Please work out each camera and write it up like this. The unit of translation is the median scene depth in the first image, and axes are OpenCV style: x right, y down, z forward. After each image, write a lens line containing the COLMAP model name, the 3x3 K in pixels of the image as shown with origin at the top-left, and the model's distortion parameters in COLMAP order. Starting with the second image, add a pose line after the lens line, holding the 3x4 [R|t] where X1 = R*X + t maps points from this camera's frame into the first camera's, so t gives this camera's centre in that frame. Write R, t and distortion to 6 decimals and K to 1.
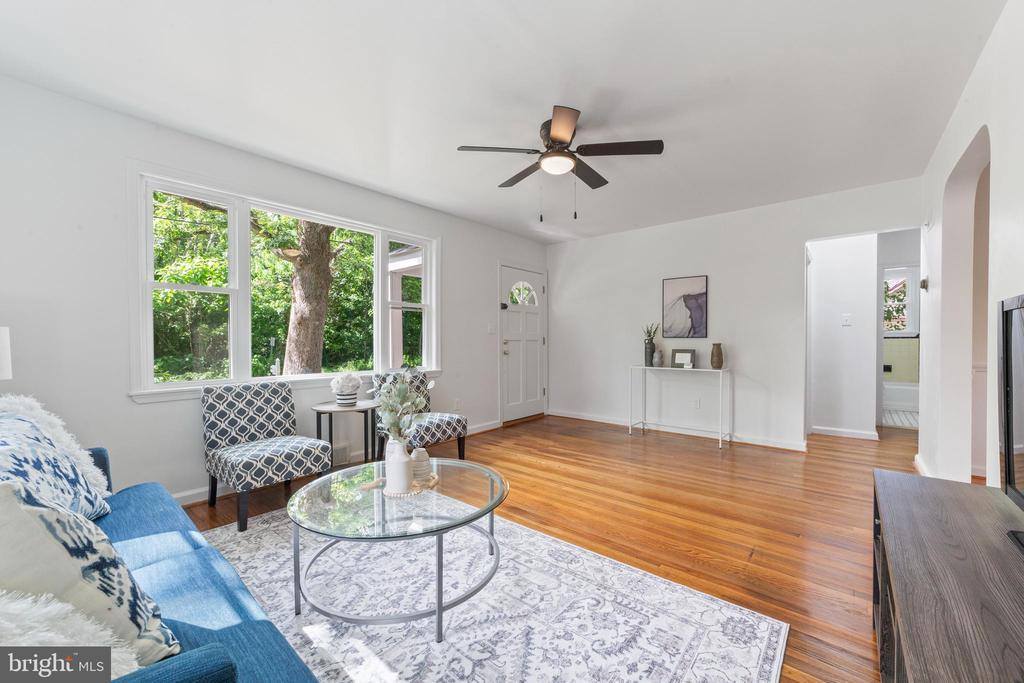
lens RADIAL K [[405.1, 0, 516.8], [0, 405.1, 344.8], [0, 0, 1]] dist [-0.002950, 0.000025]
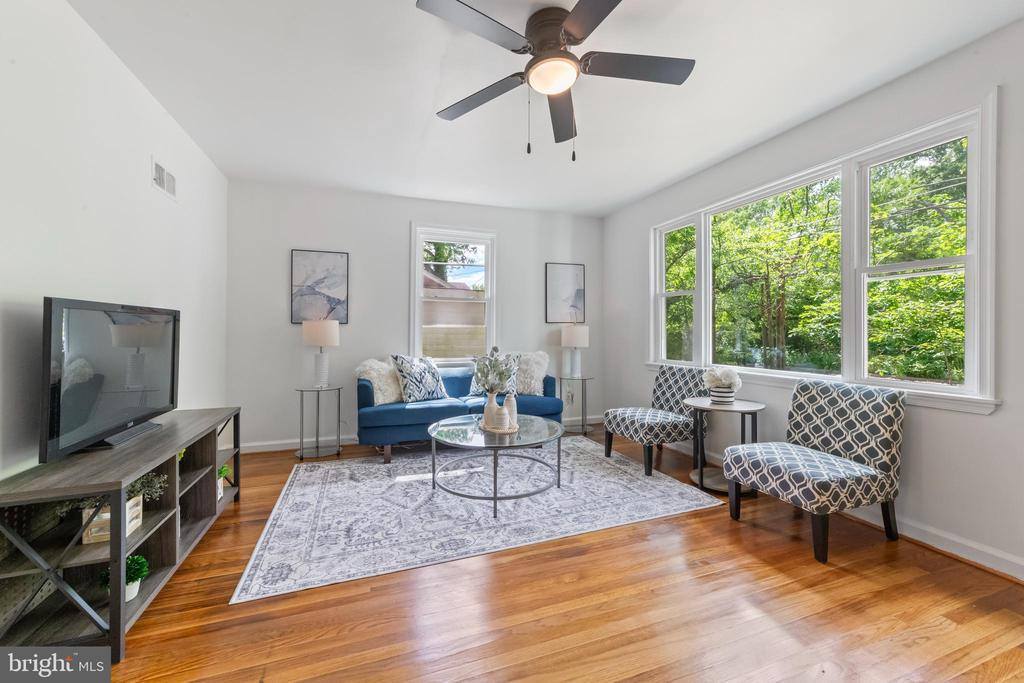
lens RADIAL K [[402.0, 0, 511.8], [0, 402.0, 328.1], [0, 0, 1]] dist [-0.008361, 0.000535]
pose [[-0.501455, -0.005937, -0.865164, 0.570553], [-0.008934, 0.999959, -0.001683, -0.011549], [0.865138, 0.006885, -0.501487, 1.015598]]
